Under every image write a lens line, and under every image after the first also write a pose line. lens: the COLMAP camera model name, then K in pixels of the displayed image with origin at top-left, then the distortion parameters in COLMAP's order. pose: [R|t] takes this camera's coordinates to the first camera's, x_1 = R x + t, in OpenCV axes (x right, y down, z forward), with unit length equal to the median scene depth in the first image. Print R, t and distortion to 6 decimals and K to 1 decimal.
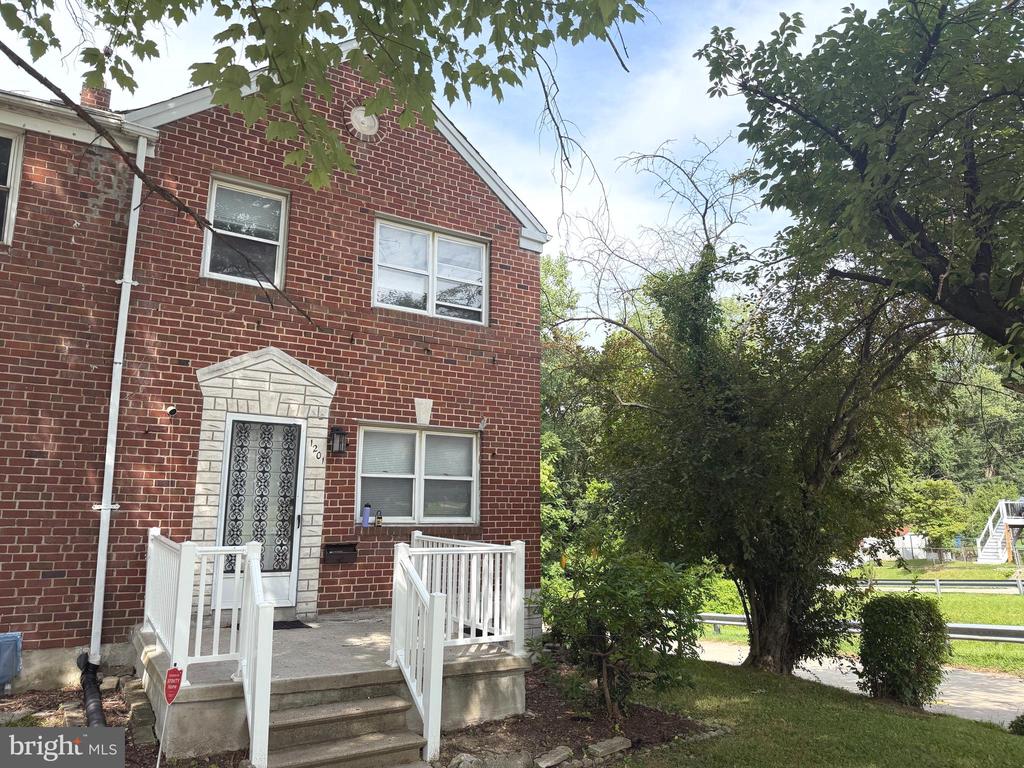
lens RADIAL K [[711.1, 0, 509.5], [0, 711.1, 391.7], [0, 0, 1]] dist [-0.064719, -0.009006]
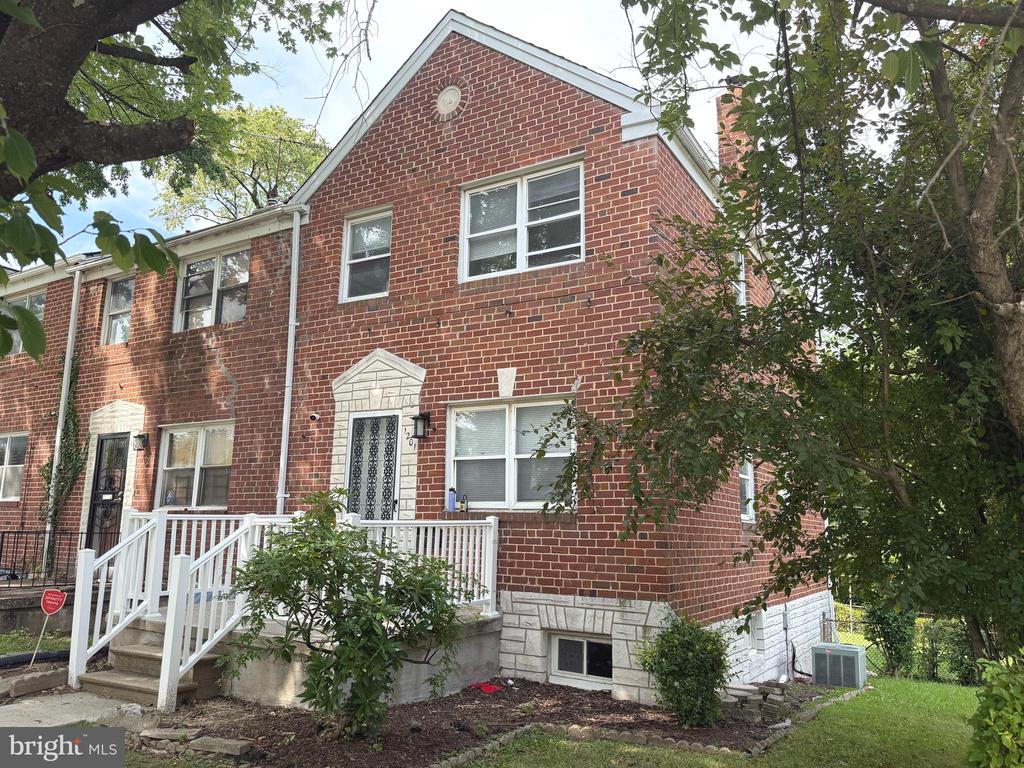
lens RADIAL K [[792.8, 0, 510.6], [0, 792.8, 378.9], [0, 0, 1]] dist [-0.043692, -0.003202]
pose [[0.416899, -0.155895, -0.895484, 0.831827], [0.140064, 0.984434, -0.106173, 0.140281], [0.898097, -0.081161, 0.432245, 0.627985]]
